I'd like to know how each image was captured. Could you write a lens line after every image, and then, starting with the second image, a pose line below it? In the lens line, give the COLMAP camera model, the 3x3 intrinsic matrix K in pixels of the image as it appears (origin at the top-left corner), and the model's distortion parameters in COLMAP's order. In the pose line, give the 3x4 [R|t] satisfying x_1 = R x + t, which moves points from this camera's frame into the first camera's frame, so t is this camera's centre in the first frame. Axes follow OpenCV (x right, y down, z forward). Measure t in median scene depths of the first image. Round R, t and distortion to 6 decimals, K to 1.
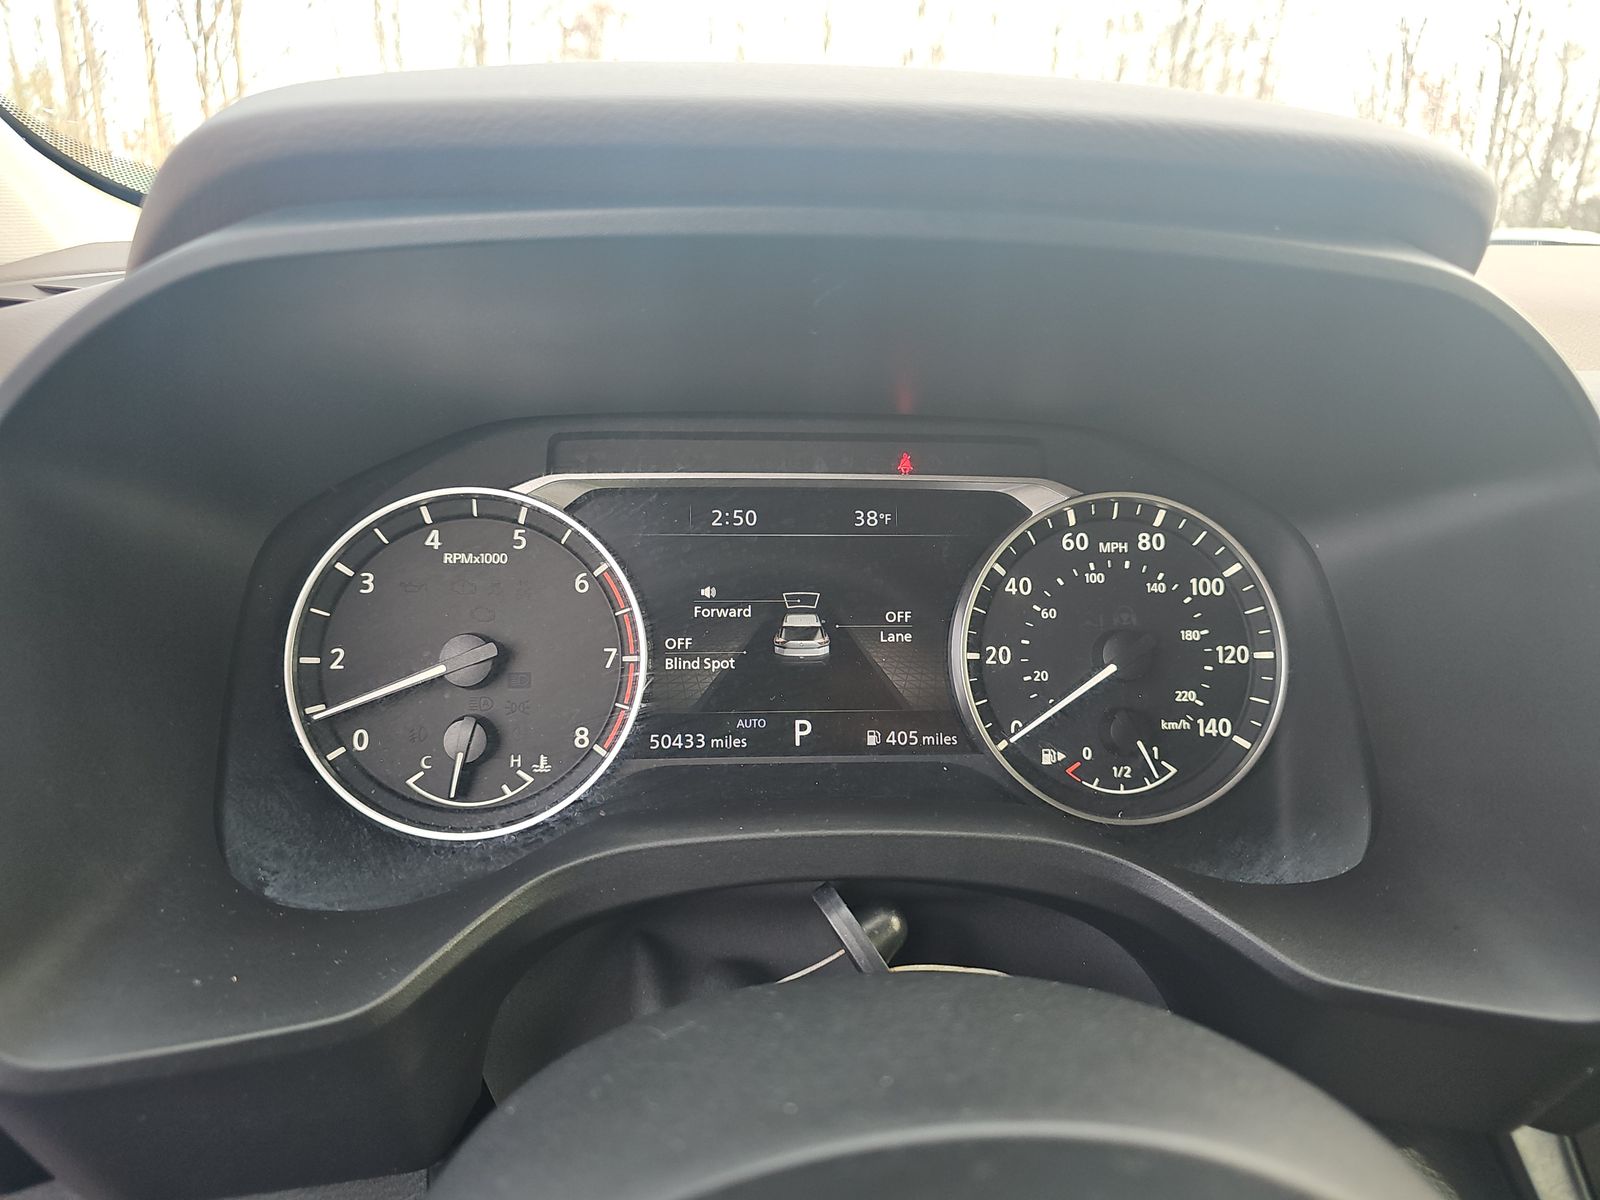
lens RADIAL K [[1074.1, 0, 794.8], [0, 1074.1, 600.1], [0, 0, 1]] dist [0.009817, -0.004197]
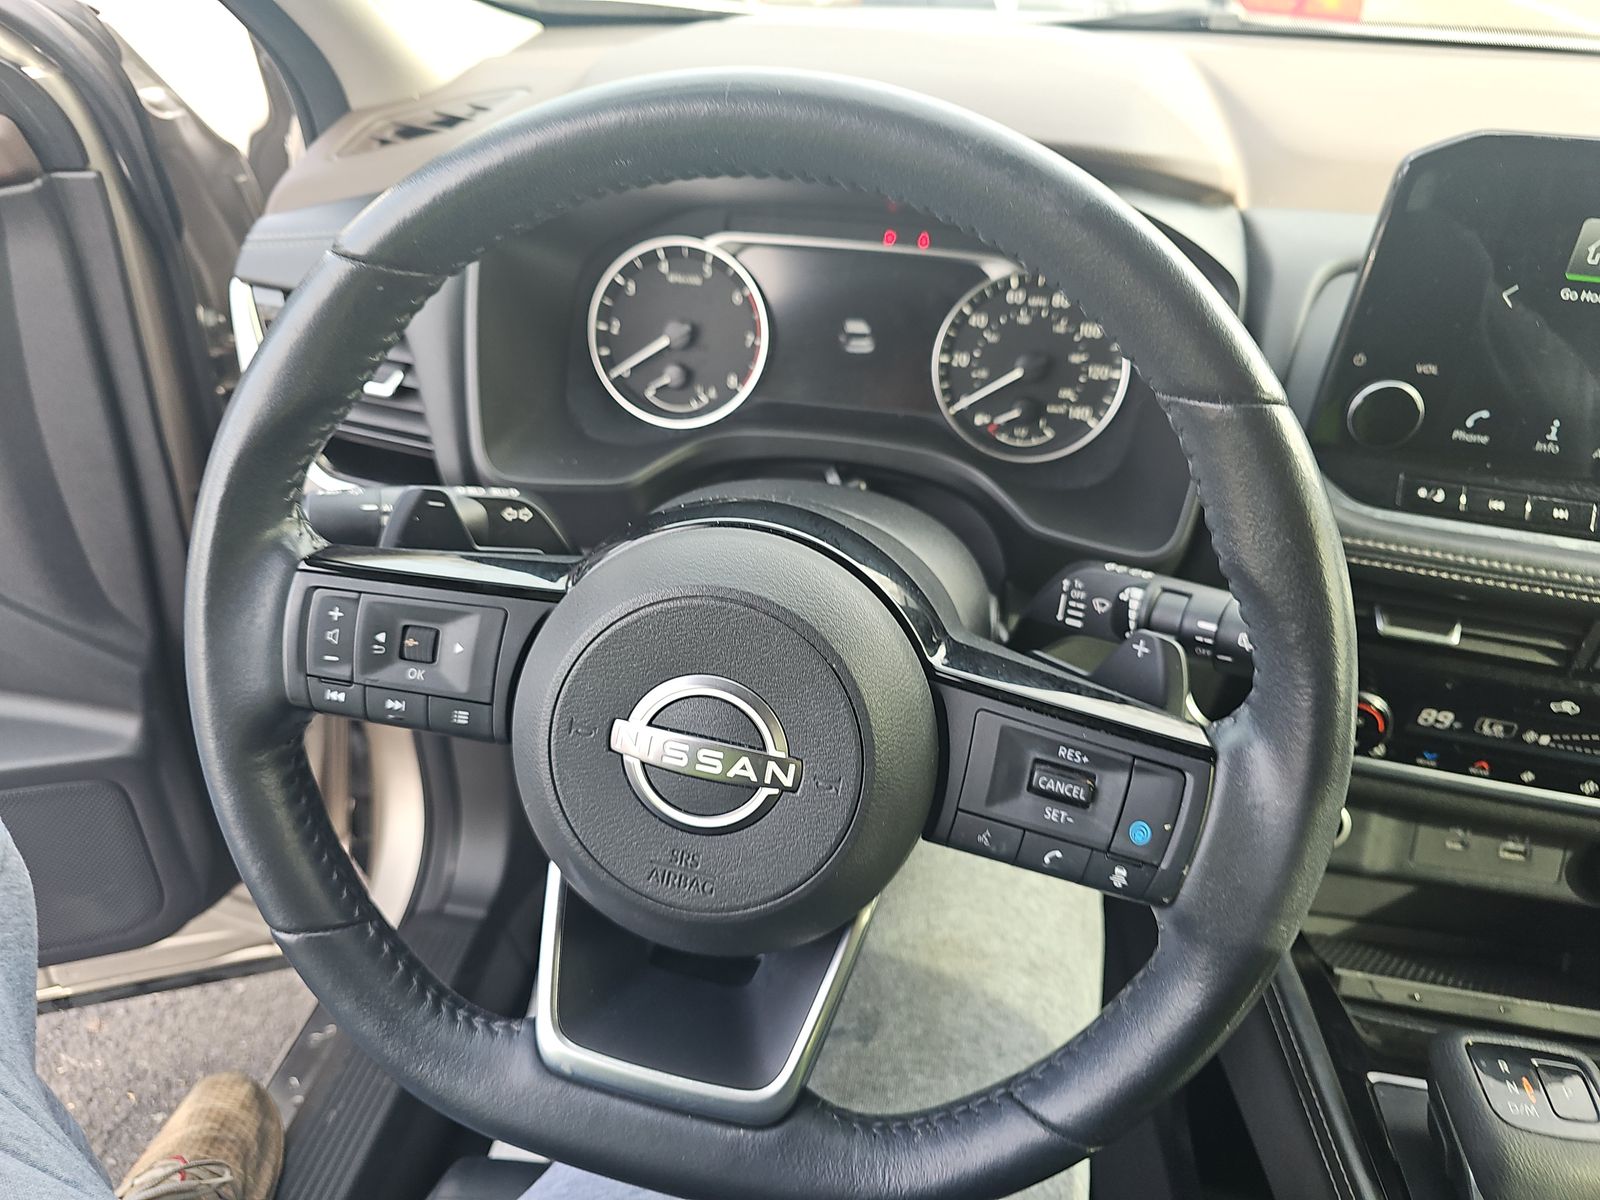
lens RADIAL K [[1074.1, 0, 797.5], [0, 1074.1, 594.2], [0, 0, 1]] dist [0.009817, -0.004197]
pose [[0.966668, 0.146992, -0.209633, 0.360666], [-0.076030, 0.946644, 0.313184, -0.118278], [0.244483, -0.286806, 0.926267, -0.835609]]
